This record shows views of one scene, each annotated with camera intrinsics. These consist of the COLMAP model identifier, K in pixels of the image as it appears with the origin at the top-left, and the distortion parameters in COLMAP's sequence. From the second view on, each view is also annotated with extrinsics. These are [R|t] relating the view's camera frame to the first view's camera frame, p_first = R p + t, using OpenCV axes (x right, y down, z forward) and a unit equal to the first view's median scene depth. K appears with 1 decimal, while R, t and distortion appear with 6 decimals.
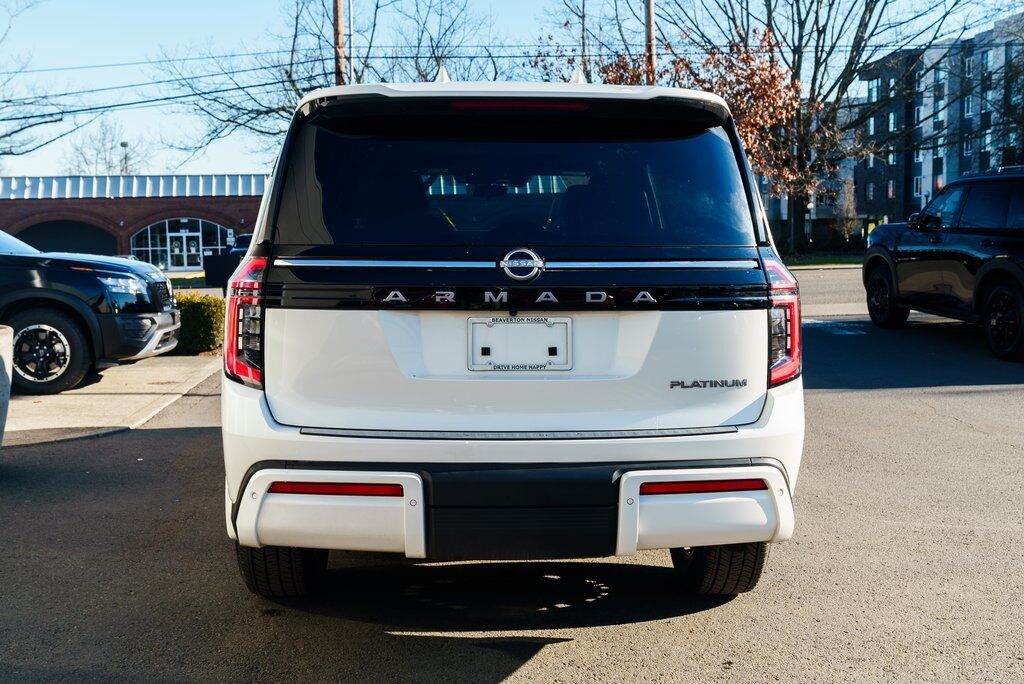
lens RADIAL K [[1055.5, 0, 503.1], [0, 1055.5, 342.2], [0, 0, 1]] dist [0.019215, 0.000484]
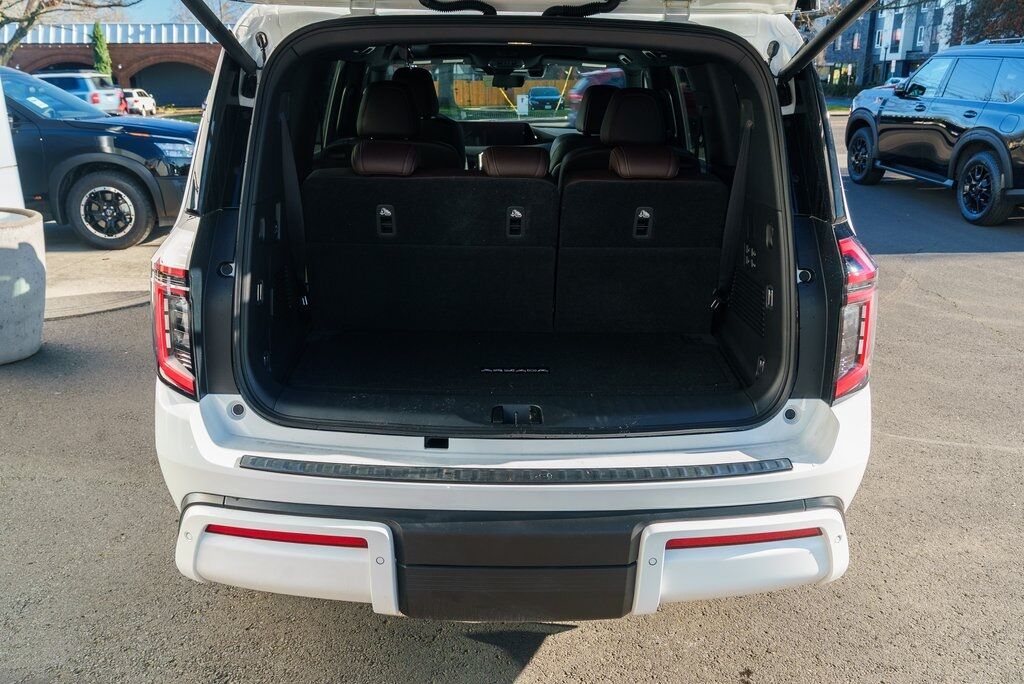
lens RADIAL K [[824.4, 0, 512.0], [0, 824.4, 342.0], [0, 0, 1]] dist [0.001468, 0.008676]
pose [[0.999628, 0.018637, -0.019891, 0.016923], [-0.014072, 0.977814, 0.209001, -0.099981], [0.023345, -0.208643, 0.977713, 0.304174]]
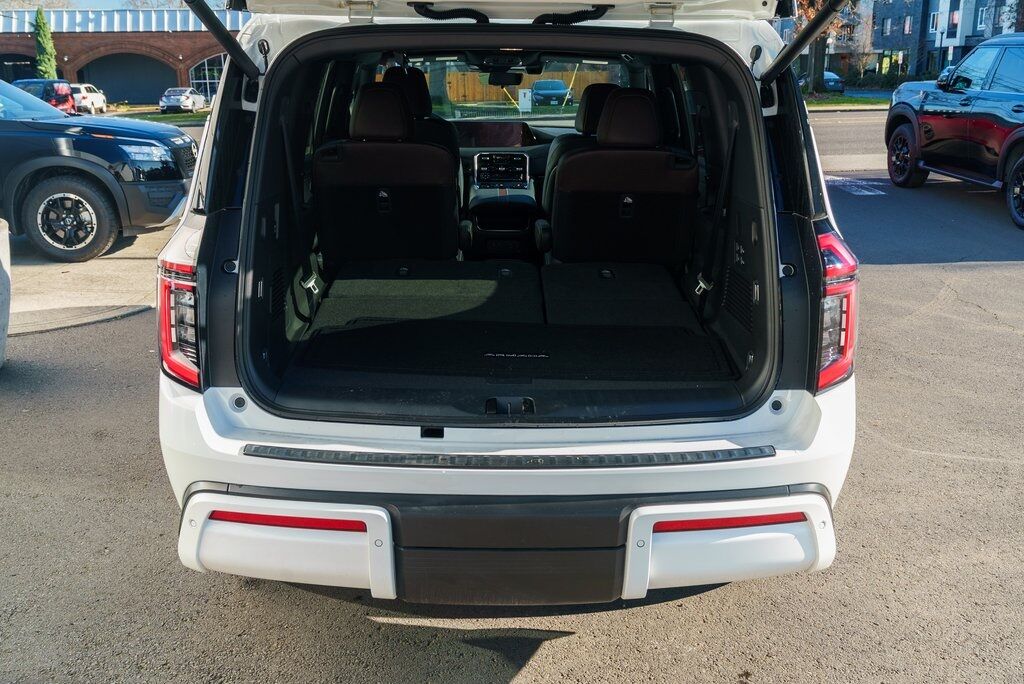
lens RADIAL K [[952.2, 0, 512.0], [0, 952.2, 342.0], [0, 0, 1]] dist [0.013906, 0.000845]
pose [[0.999637, 0.013556, -0.023269, 0.024962], [-0.009191, 0.983918, 0.178384, -0.098140], [0.025313, -0.178105, 0.983686, 0.208618]]
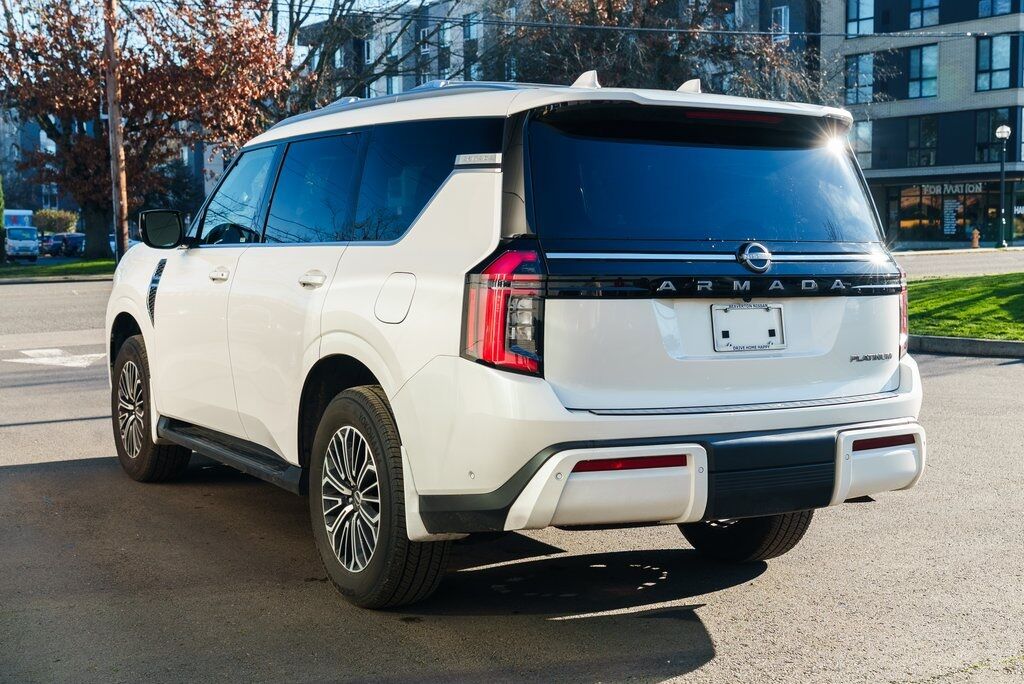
lens RADIAL K [[1342.4, 0, 512.0], [0, 1342.4, 342.0], [0, 0, 1]] dist [0.035202, 0.002337]
pose [[0.887804, -0.026551, 0.459456, -0.647048], [0.035235, 0.999326, -0.010335, 0.017413], [-0.458872, 0.025365, 0.888140, -0.122932]]
